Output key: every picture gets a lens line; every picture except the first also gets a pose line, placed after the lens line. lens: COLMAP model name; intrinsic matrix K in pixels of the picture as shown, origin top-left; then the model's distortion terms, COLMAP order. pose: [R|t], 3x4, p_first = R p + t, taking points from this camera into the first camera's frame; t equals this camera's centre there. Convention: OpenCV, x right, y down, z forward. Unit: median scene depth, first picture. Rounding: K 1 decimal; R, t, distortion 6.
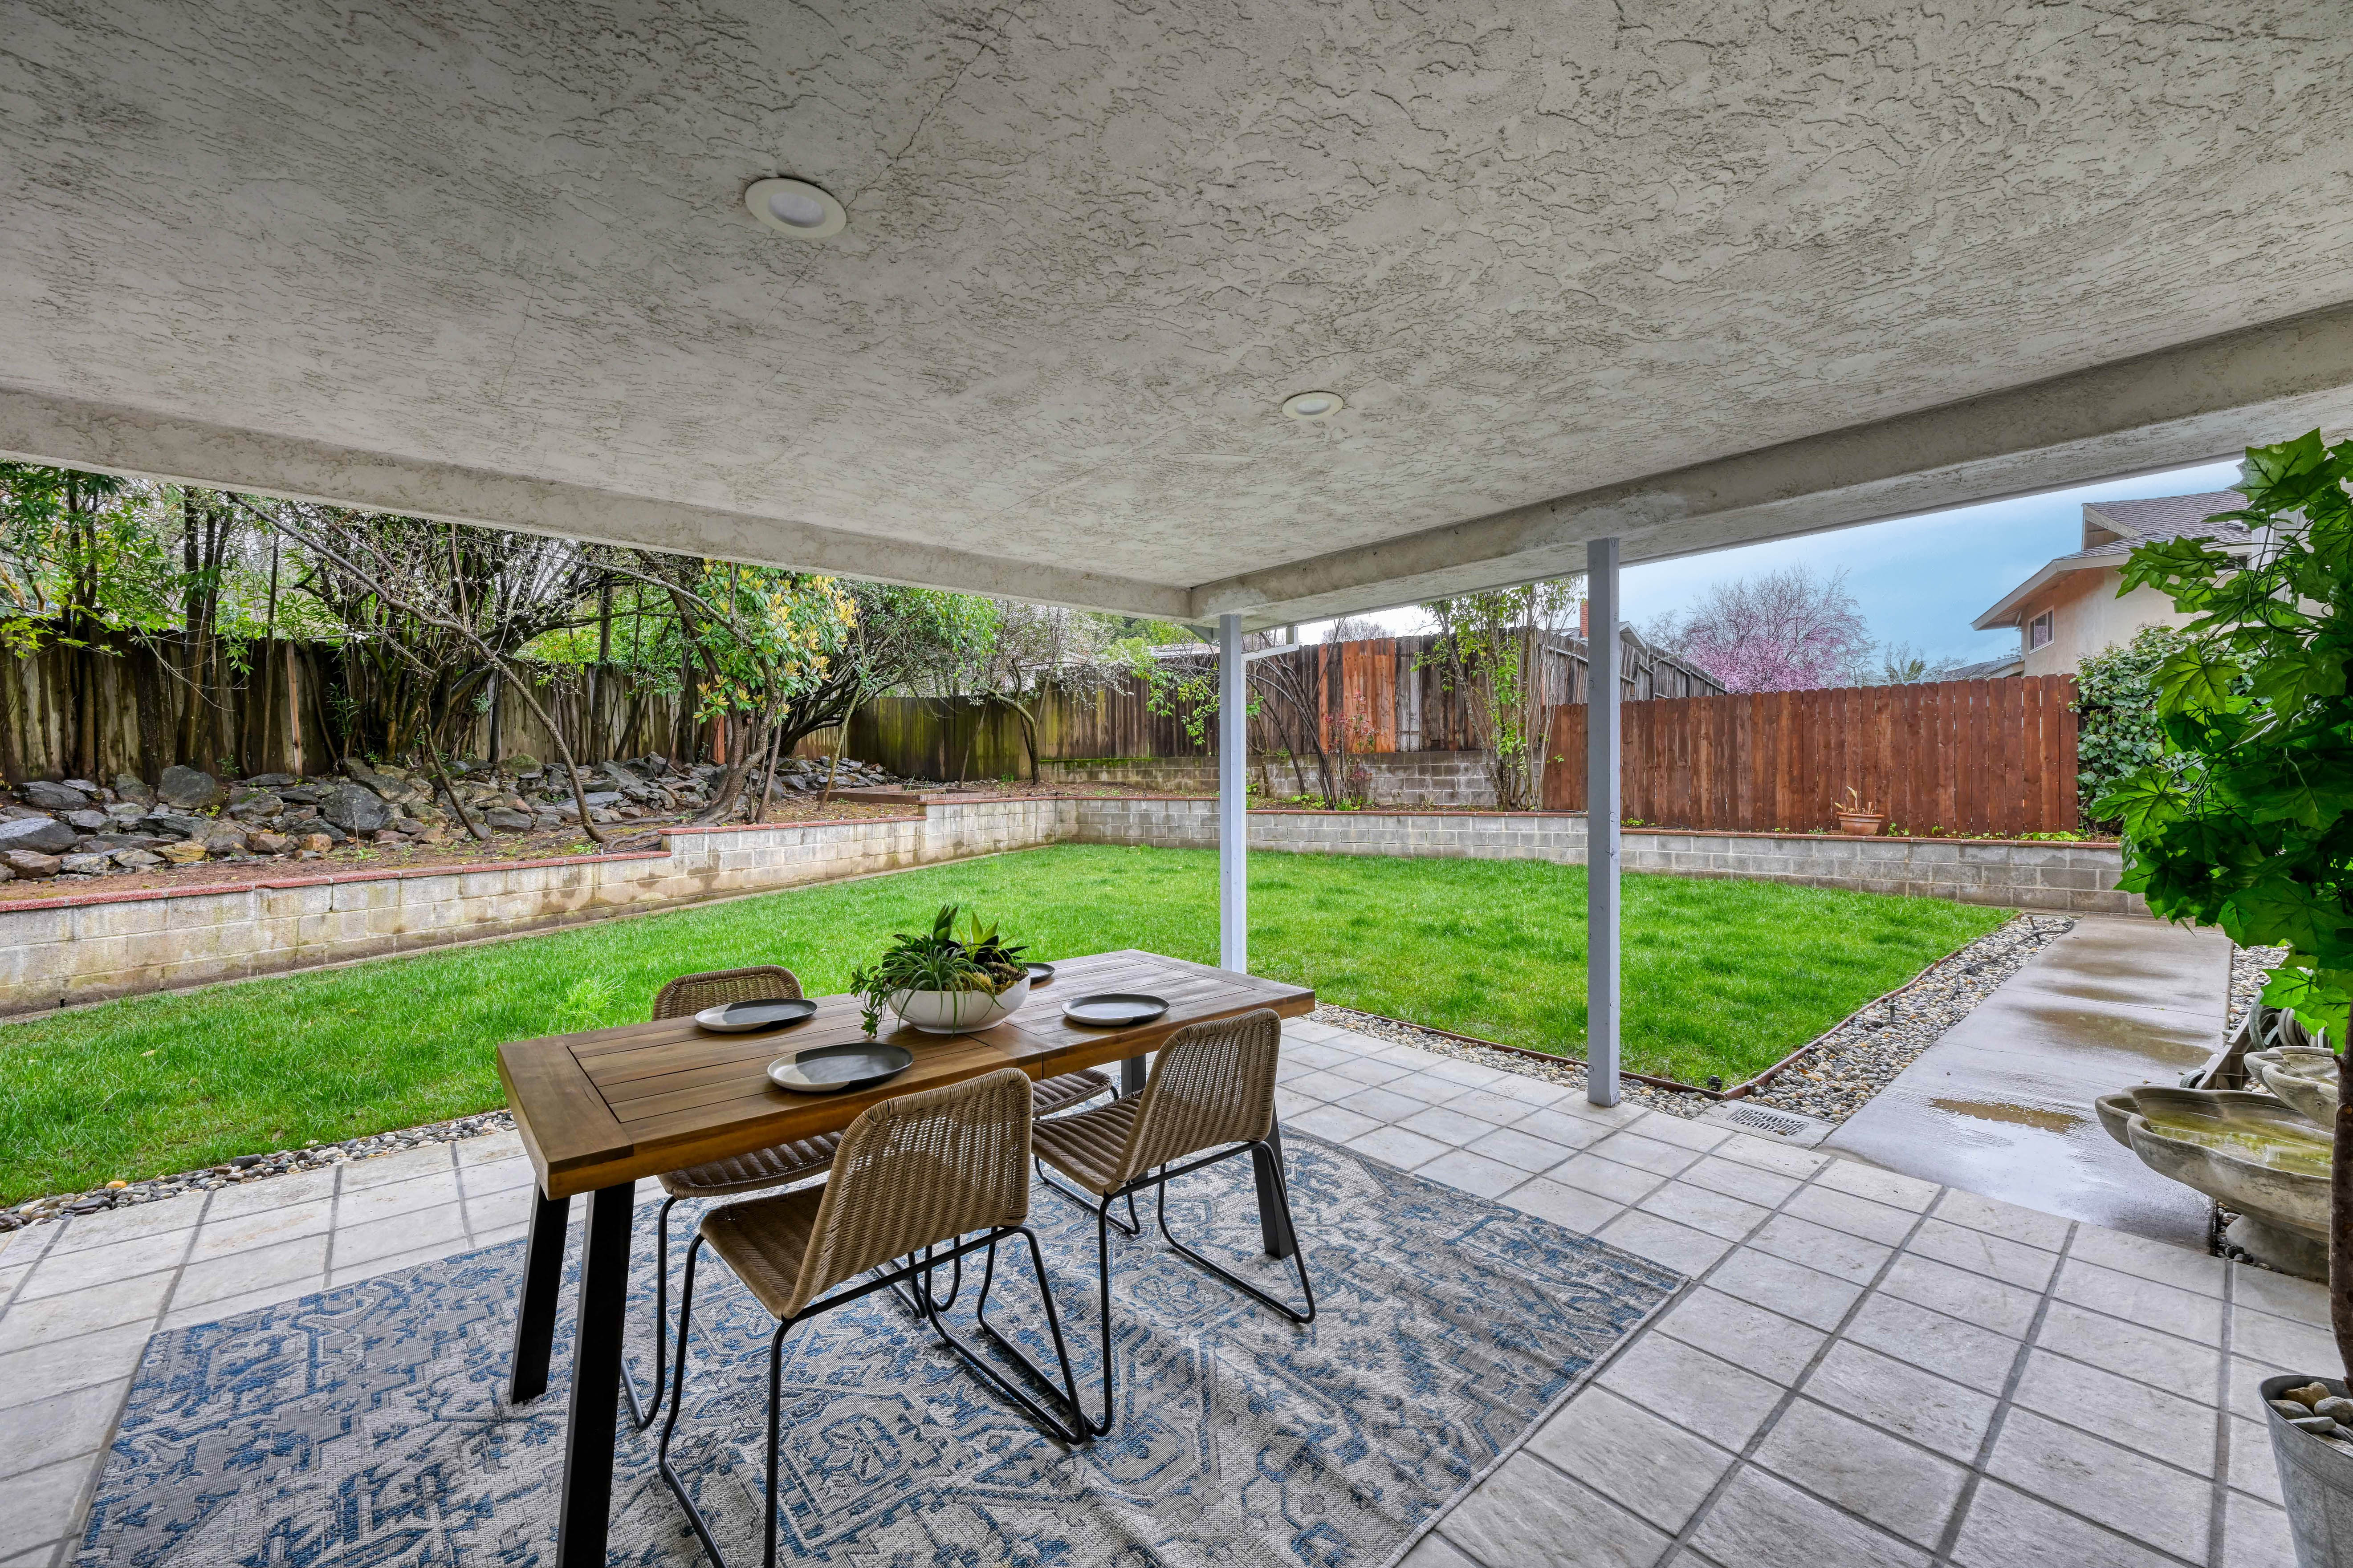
lens RADIAL K [[930.8, 0, 1183.1], [0, 930.8, 782.7], [0, 0, 1]] dist [-0.000879, 0.000419]
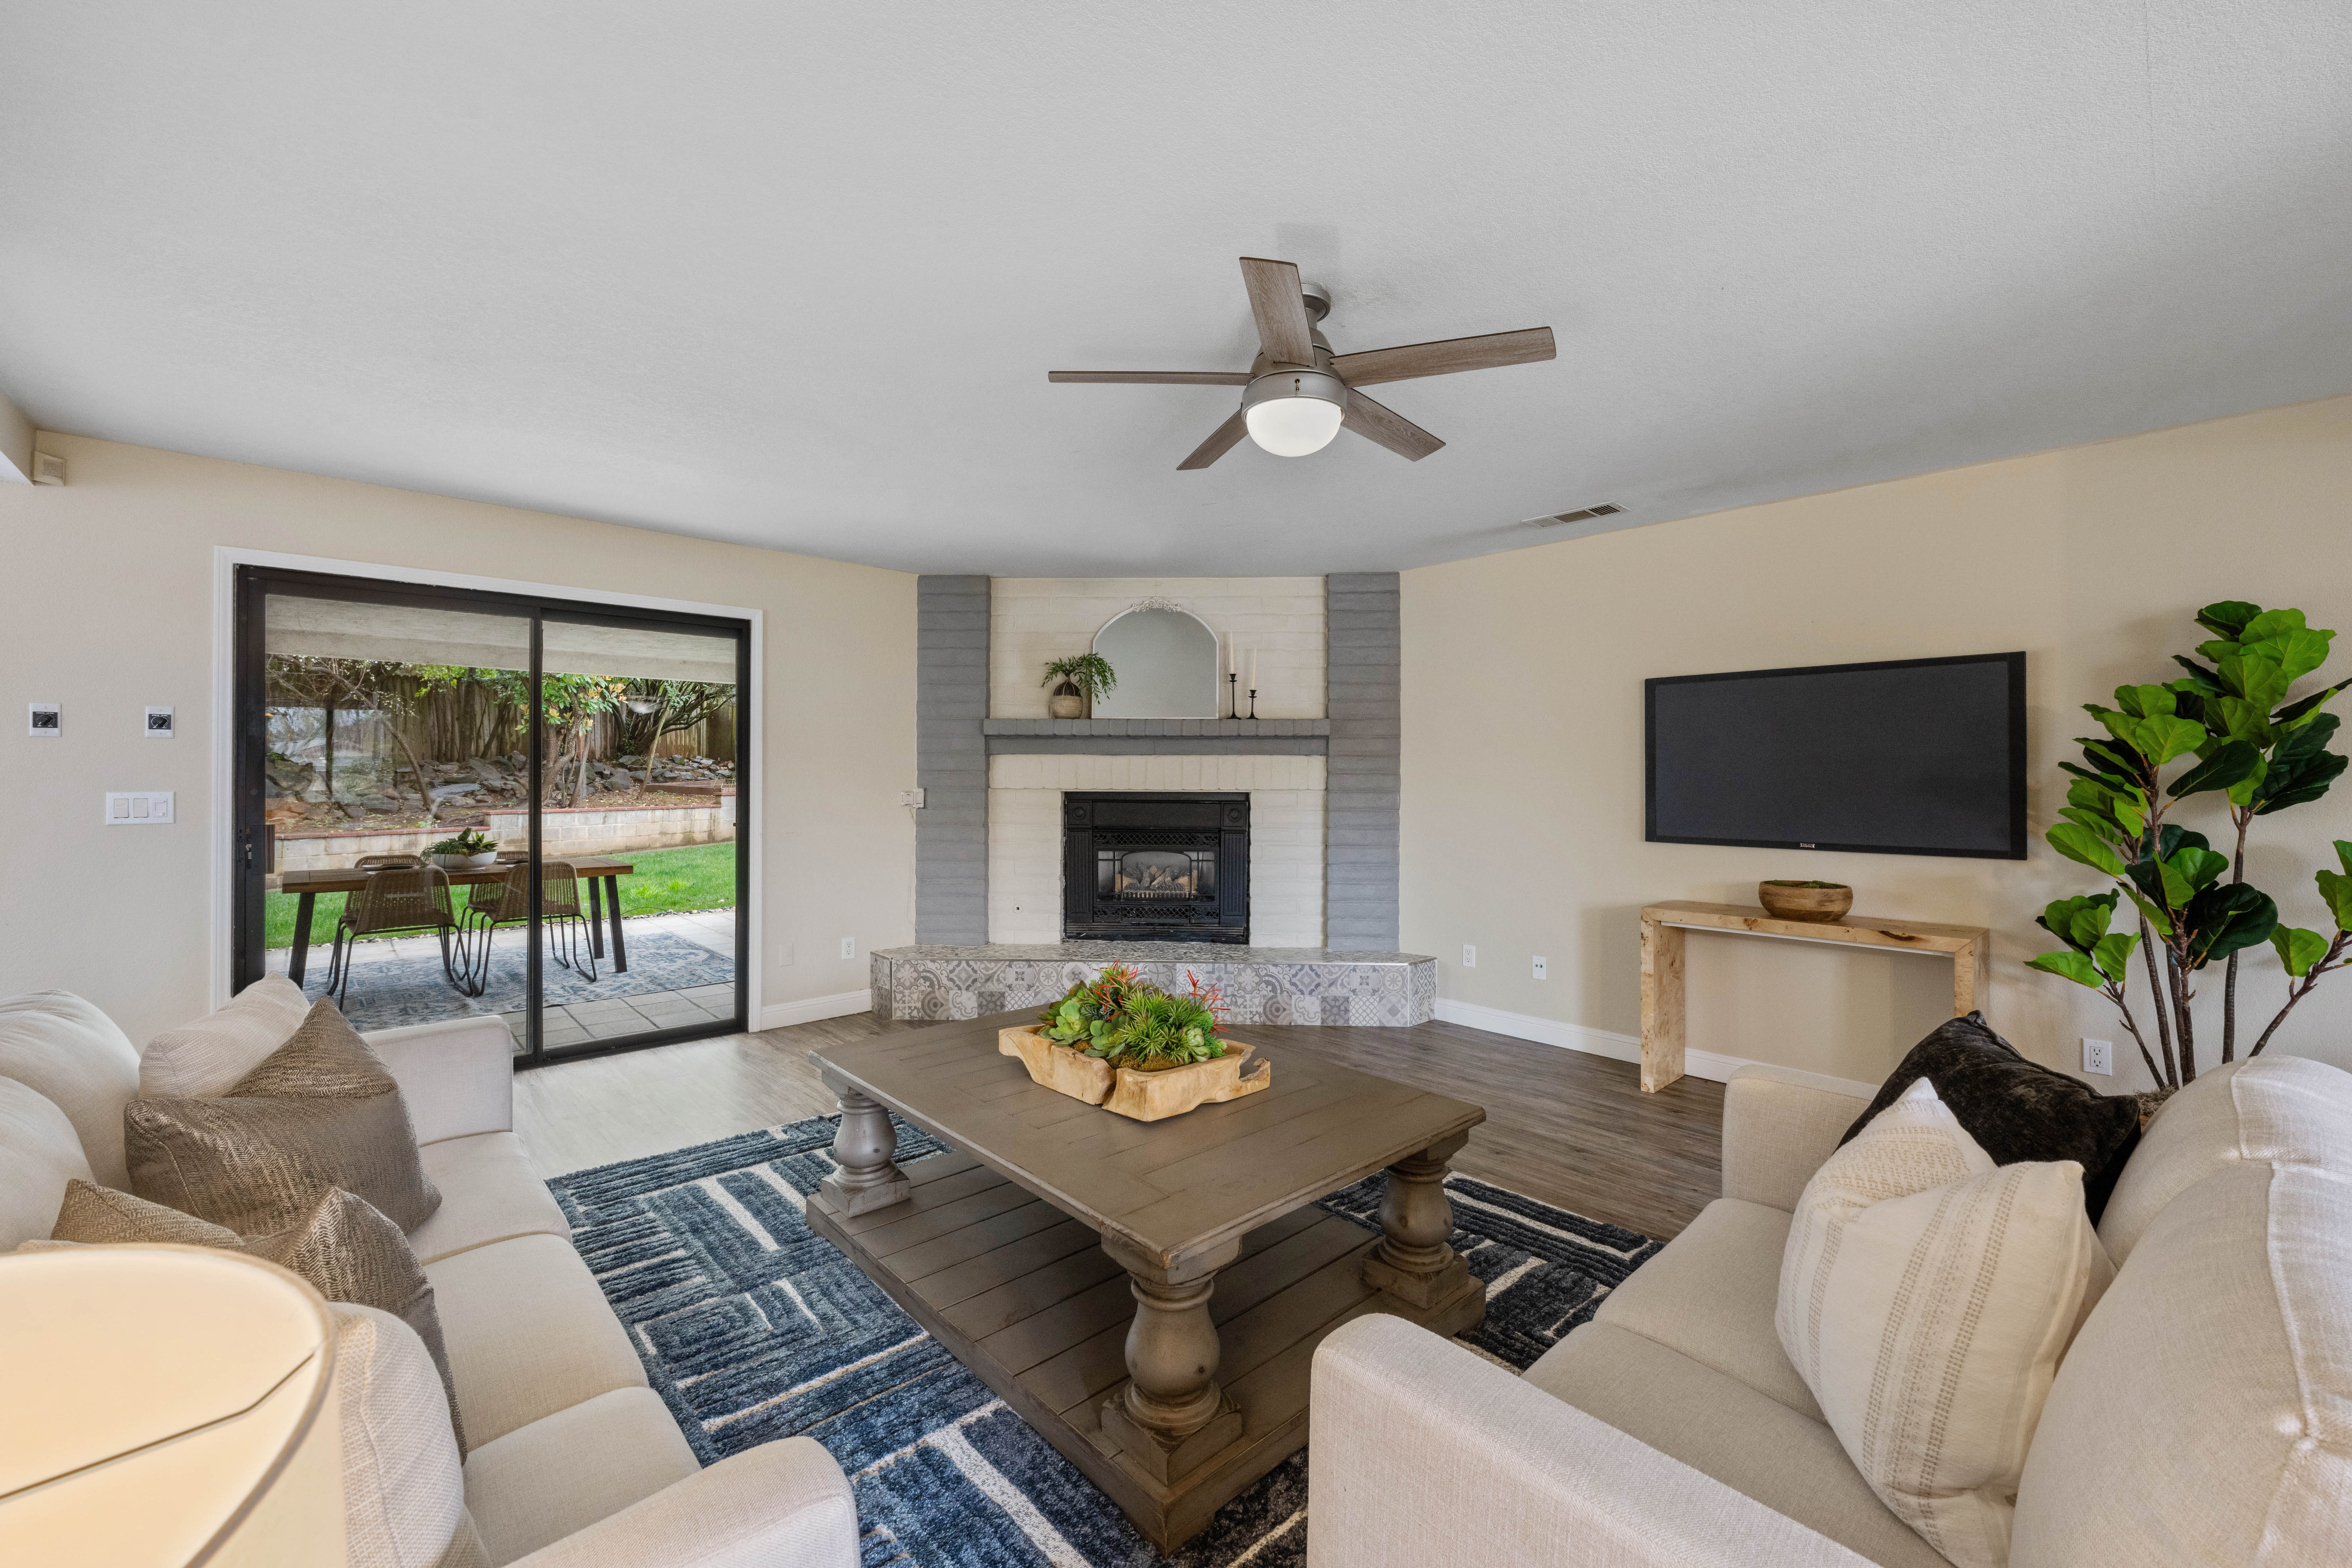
lens RADIAL K [[930.6, 0, 1173.8], [0, 930.6, 774.8], [0, 0, 1]] dist [-0.000879, 0.000419]
pose [[0.999107, 0.009507, 0.041165, 0.975796], [-0.009312, 0.999944, -0.004932, -0.014200], [-0.041210, 0.004544, 0.999140, -1.026291]]
